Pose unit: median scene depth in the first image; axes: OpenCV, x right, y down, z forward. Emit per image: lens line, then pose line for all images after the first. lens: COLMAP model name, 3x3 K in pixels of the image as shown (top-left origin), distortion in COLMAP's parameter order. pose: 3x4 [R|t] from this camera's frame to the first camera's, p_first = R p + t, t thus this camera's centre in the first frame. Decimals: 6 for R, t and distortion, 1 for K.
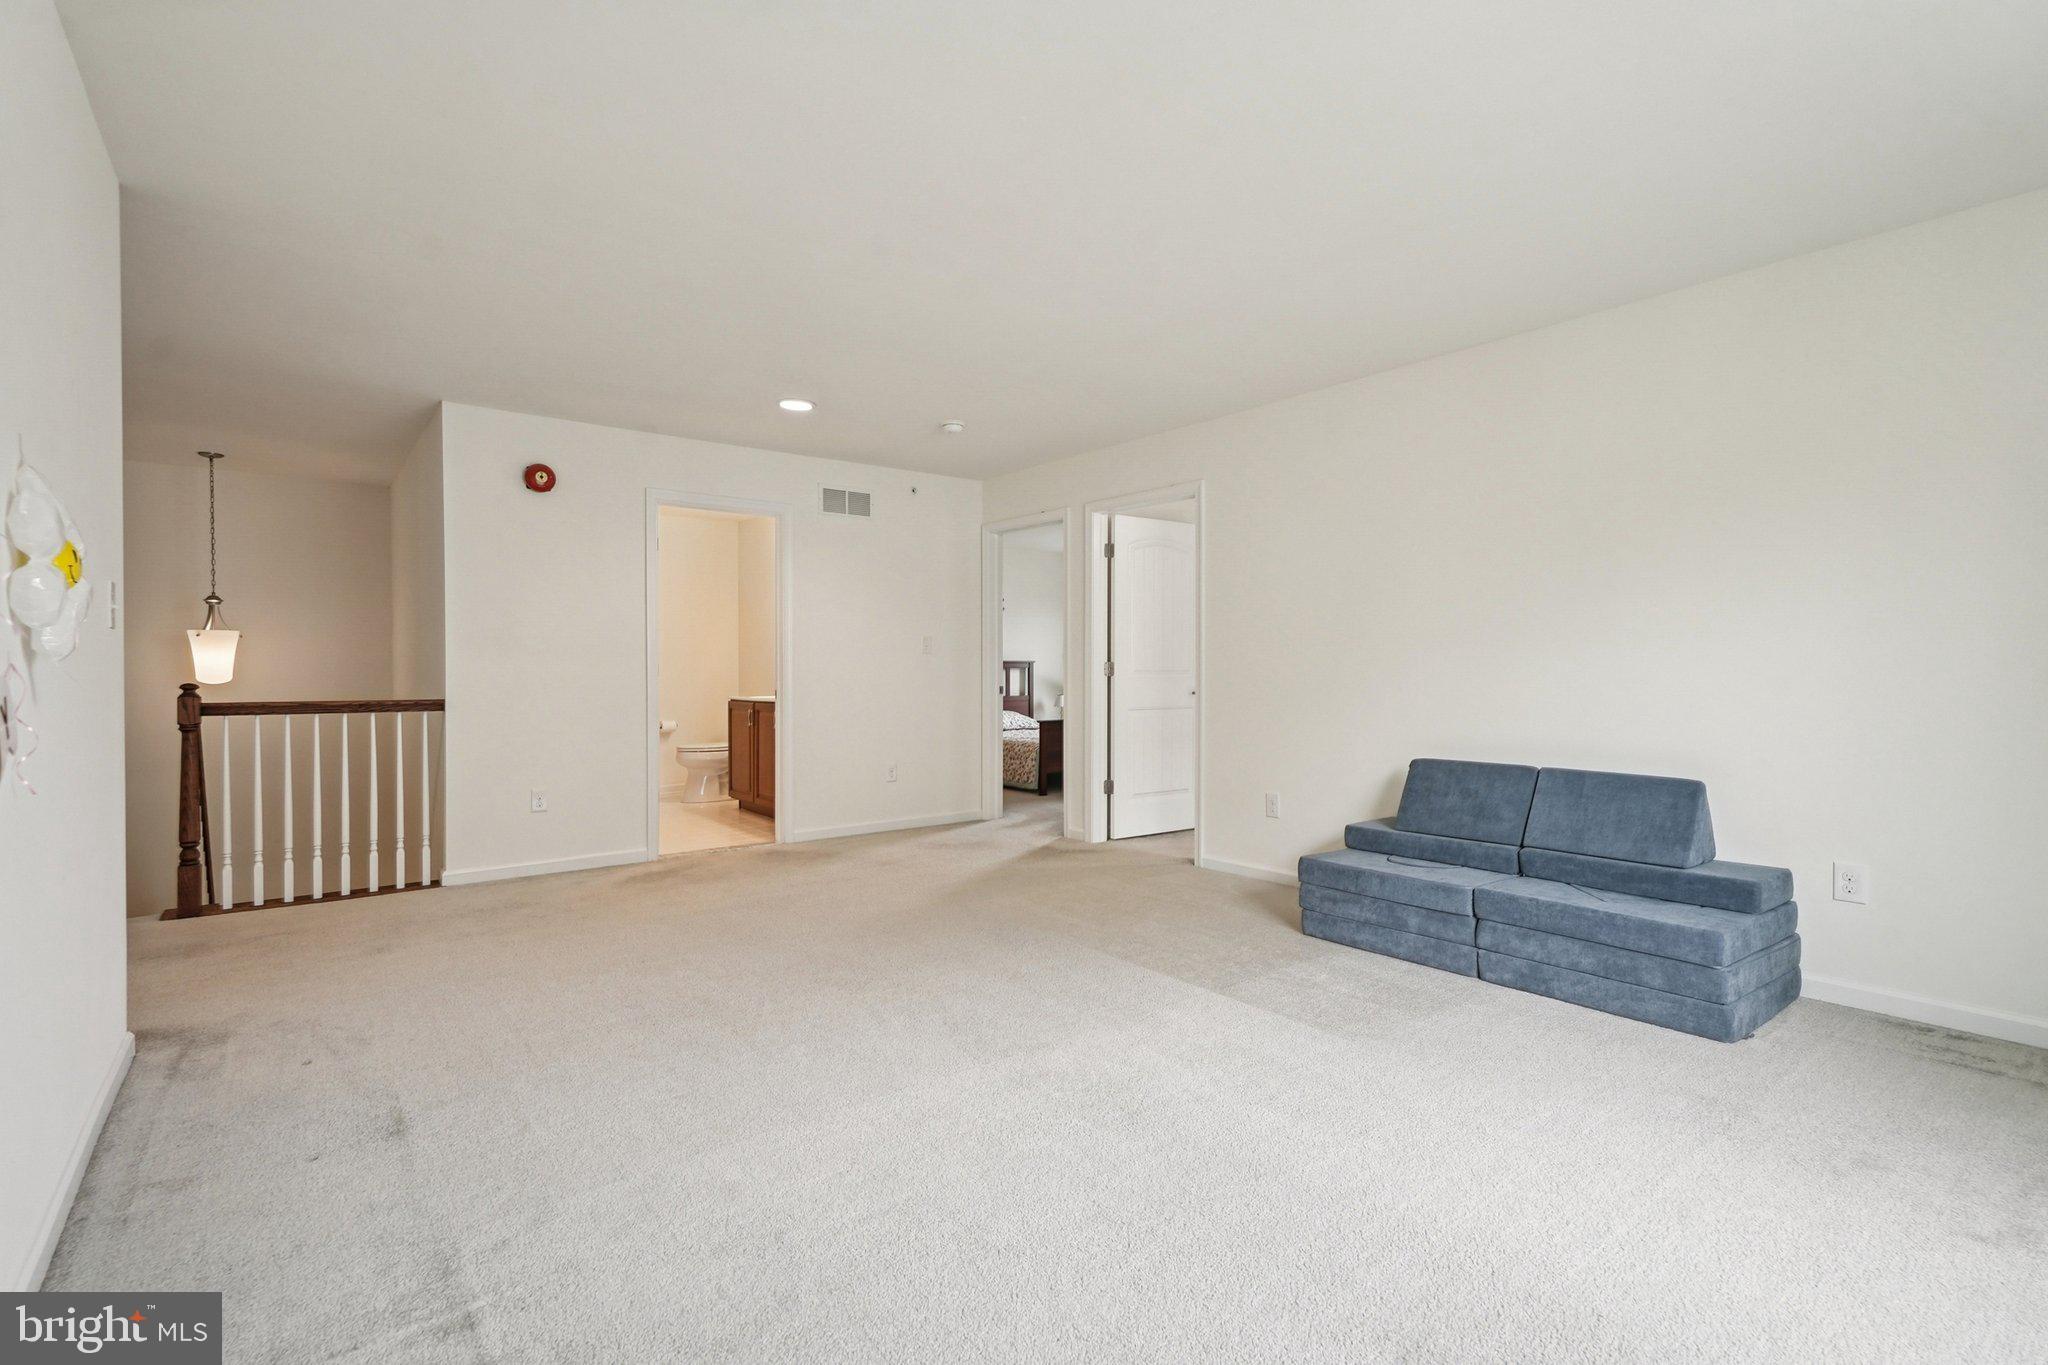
lens RADIAL K [[947.6, 0, 998.1], [0, 947.6, 671.9], [0, 0, 1]] dist [-0.012196, 0.000086]
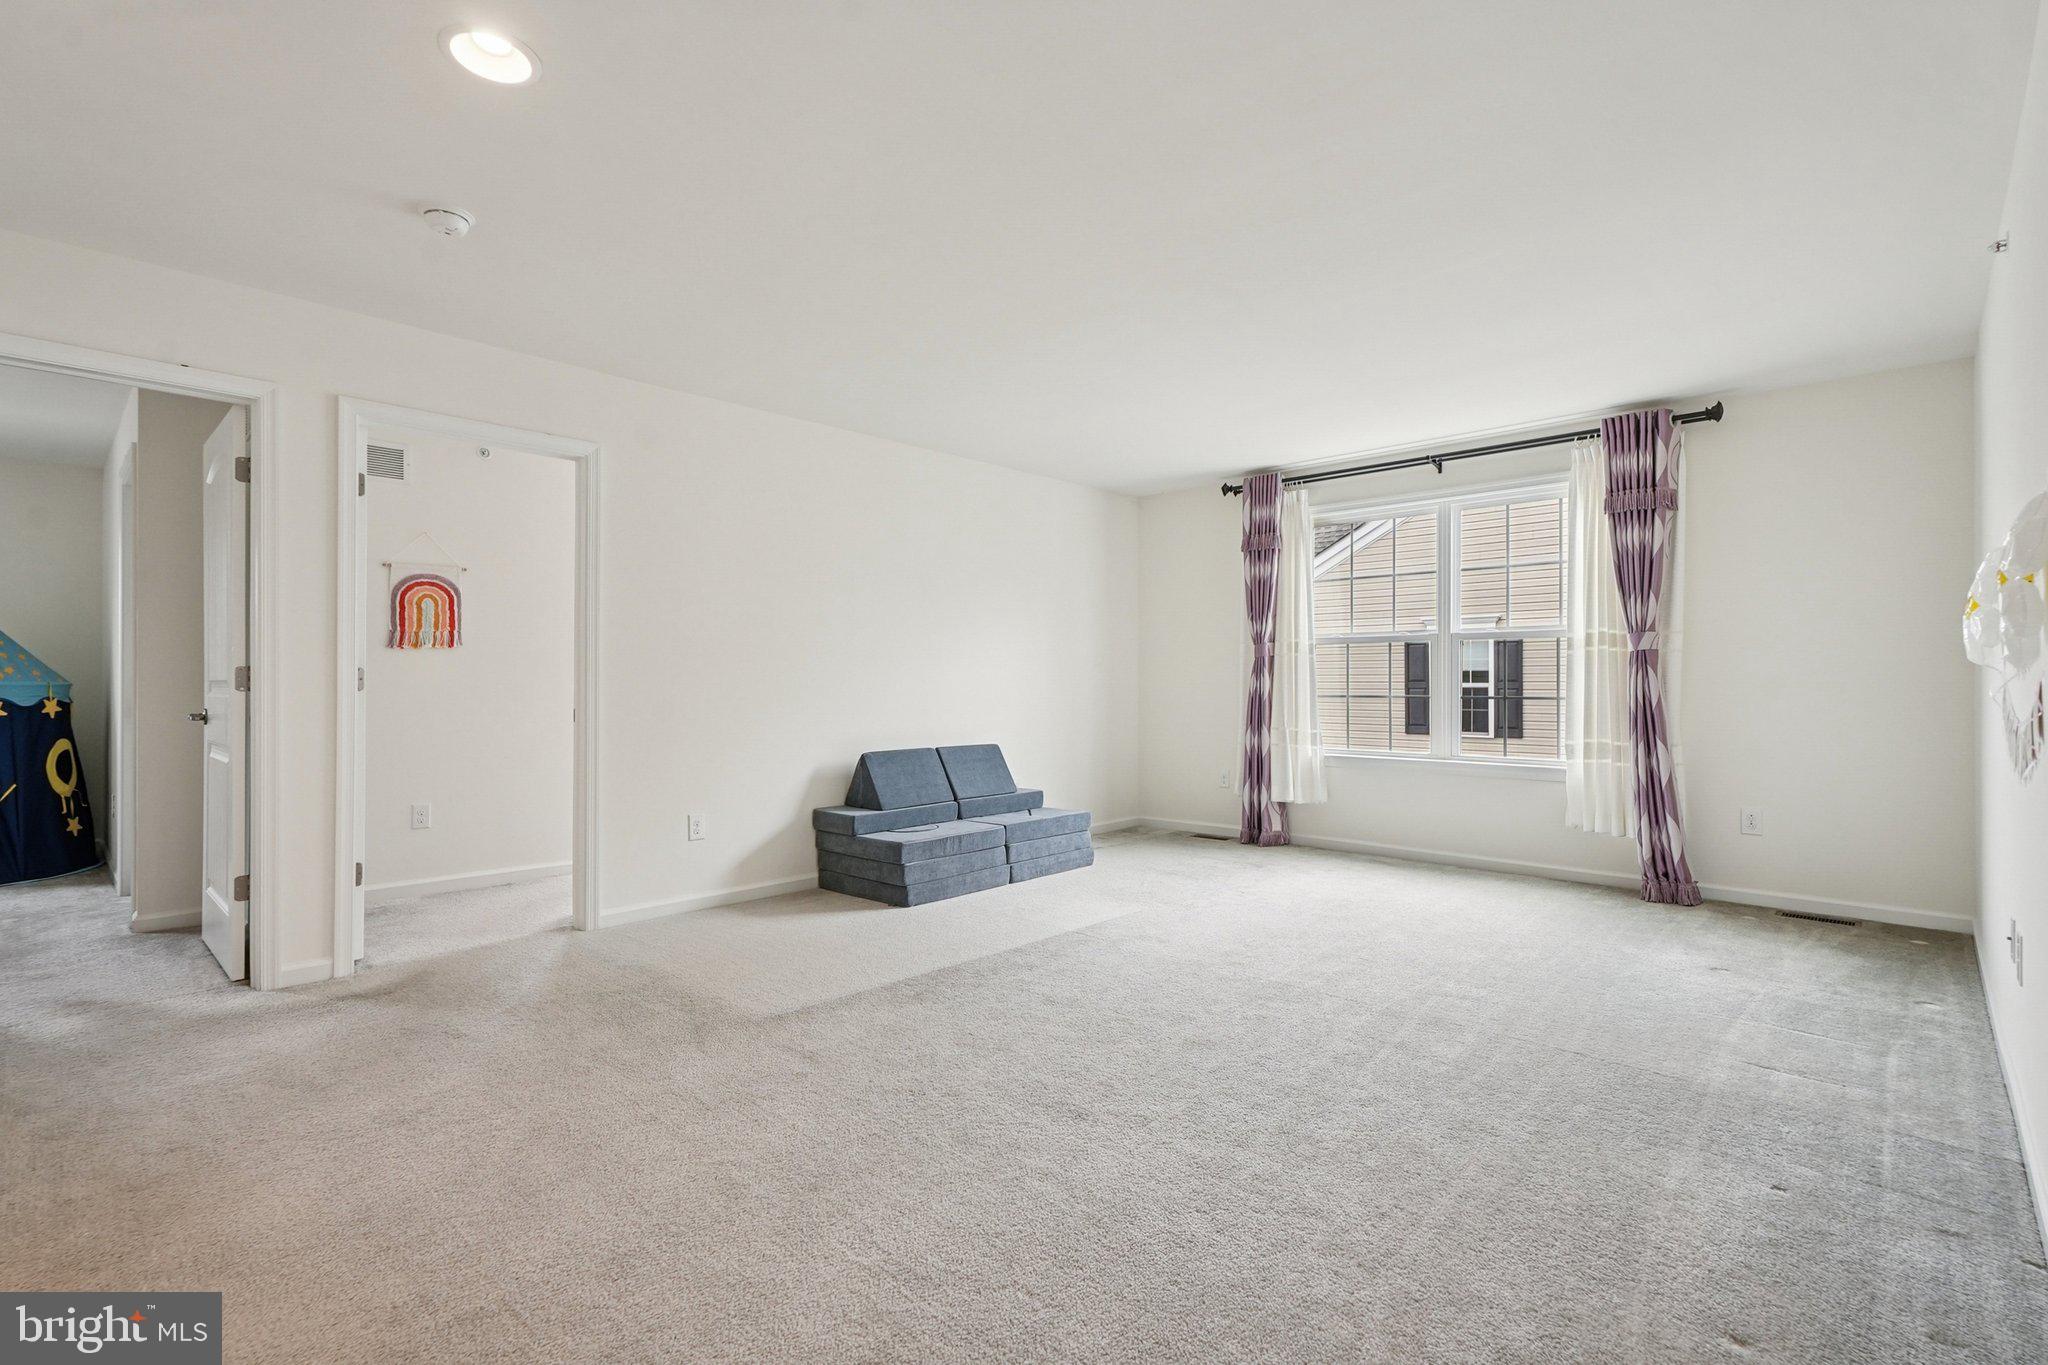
lens RADIAL K [[947.6, 0, 998.1], [0, 947.6, 671.9], [0, 0, 1]] dist [-0.012196, 0.000086]
pose [[-0.133181, 0.000084, 0.991092, -0.912722], [0.007955, 0.999968, 0.000985, -0.018718], [-0.991060, 0.008016, -0.133177, 1.097000]]
